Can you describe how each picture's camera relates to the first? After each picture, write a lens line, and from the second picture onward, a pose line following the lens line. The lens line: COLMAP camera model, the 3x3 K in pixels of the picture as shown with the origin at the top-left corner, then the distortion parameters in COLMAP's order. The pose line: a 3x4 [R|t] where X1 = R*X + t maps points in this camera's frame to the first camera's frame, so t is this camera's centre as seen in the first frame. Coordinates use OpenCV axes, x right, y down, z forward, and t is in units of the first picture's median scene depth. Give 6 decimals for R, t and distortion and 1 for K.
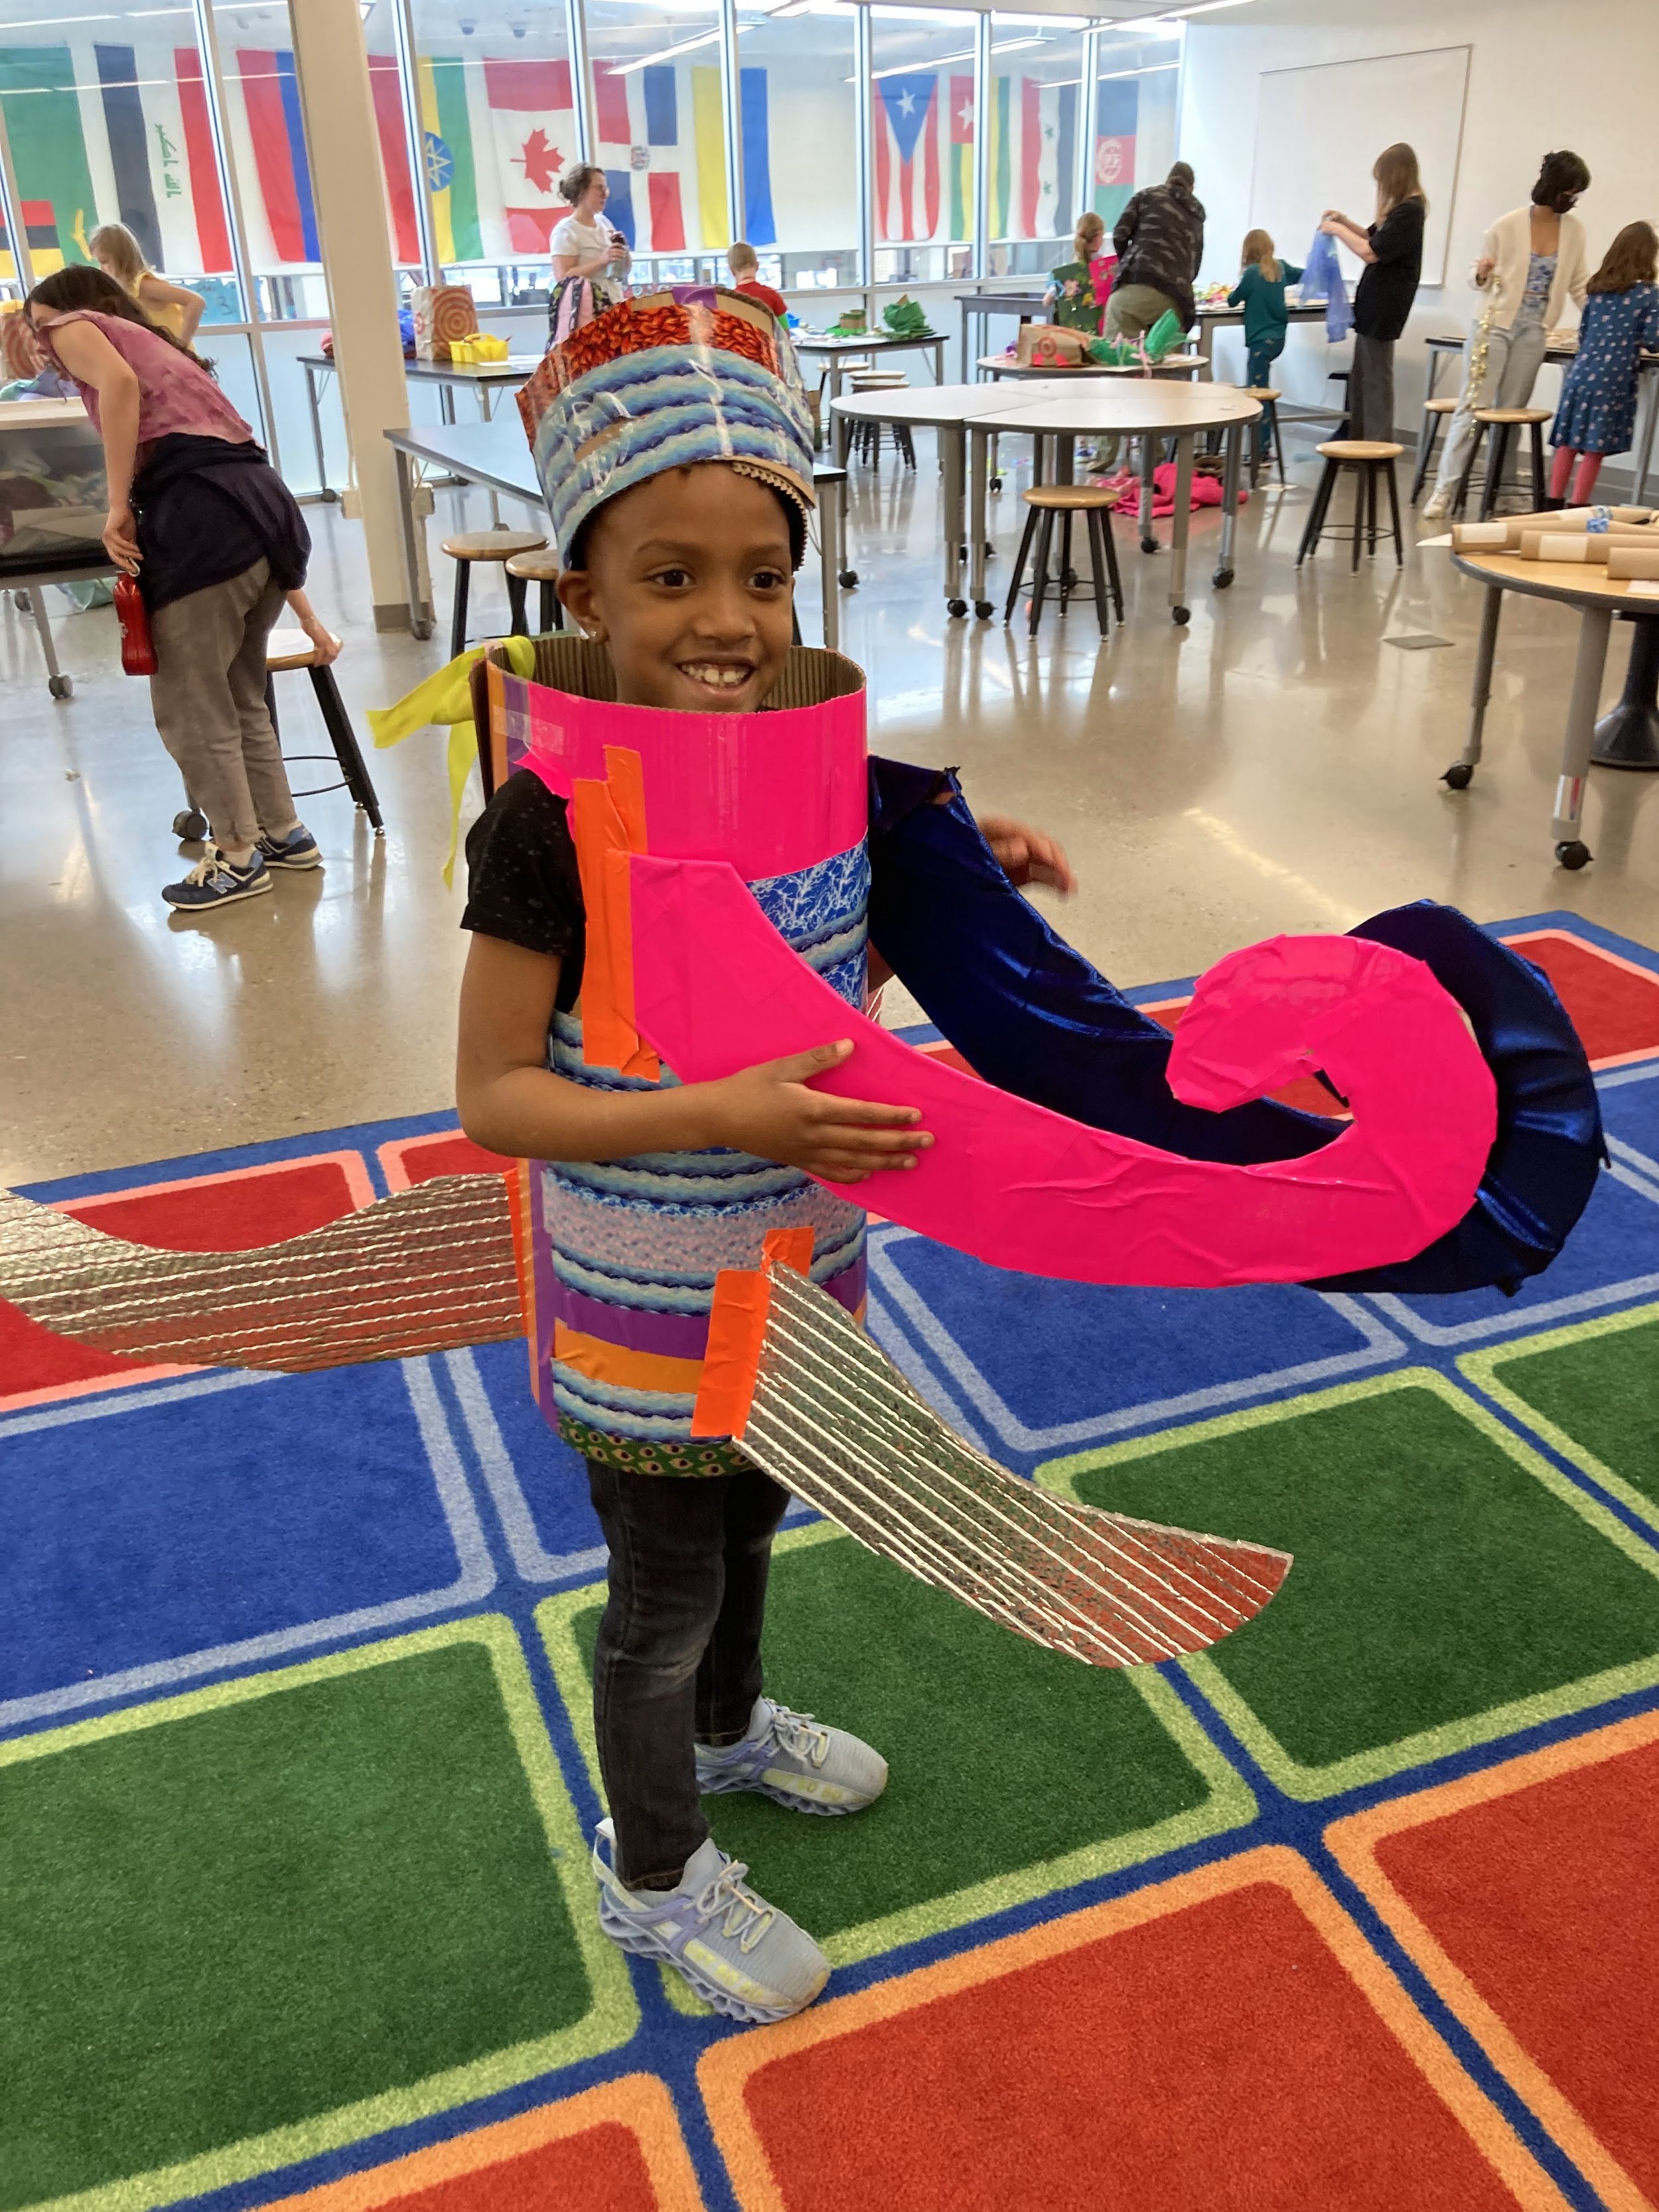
lens RADIAL K [[1829.3, 0, 829.5], [0, 1829.3, 1106.0], [0, 0, 1]] dist [0.008090, -0.002051]
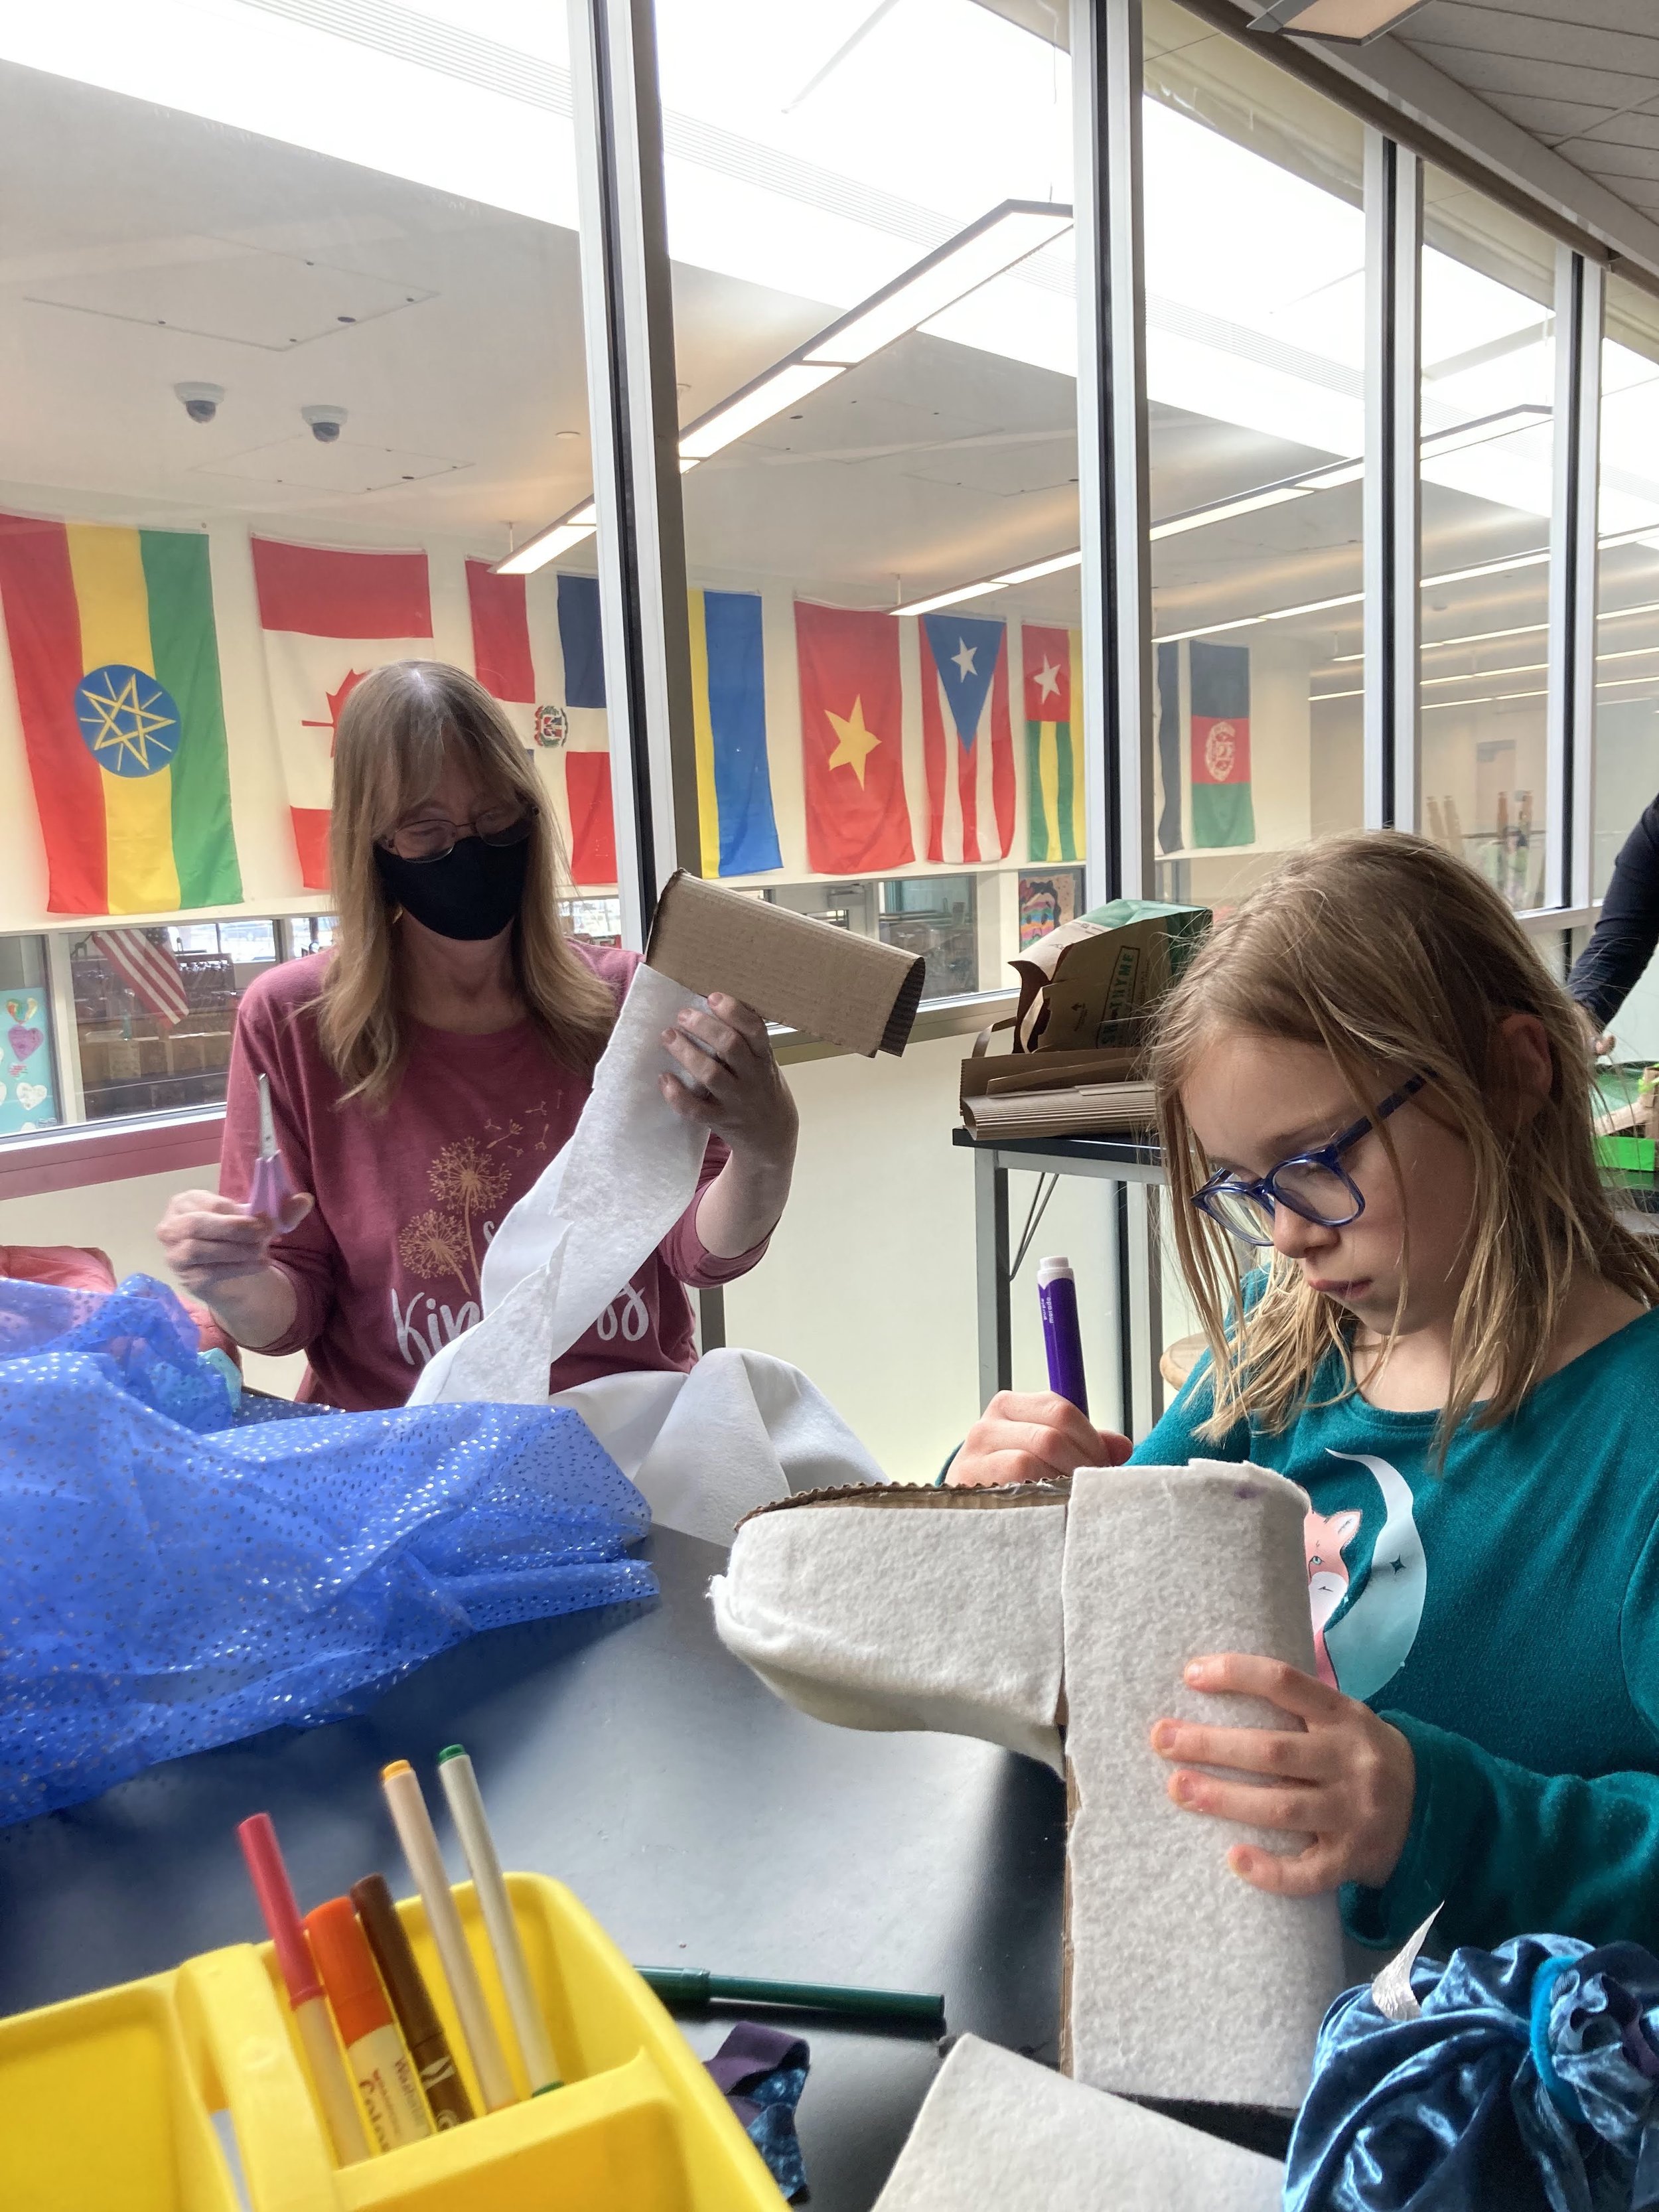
lens RADIAL K [[1829.3, 0, 829.5], [0, 1829.3, 1106.0], [0, 0, 1]] dist [0.008090, -0.002051]
pose [[0.992862, -0.030864, 0.115206, -0.090504], [0.065139, 0.949473, -0.307015, -0.250226], [-0.099909, 0.312328, 0.944706, 0.538370]]
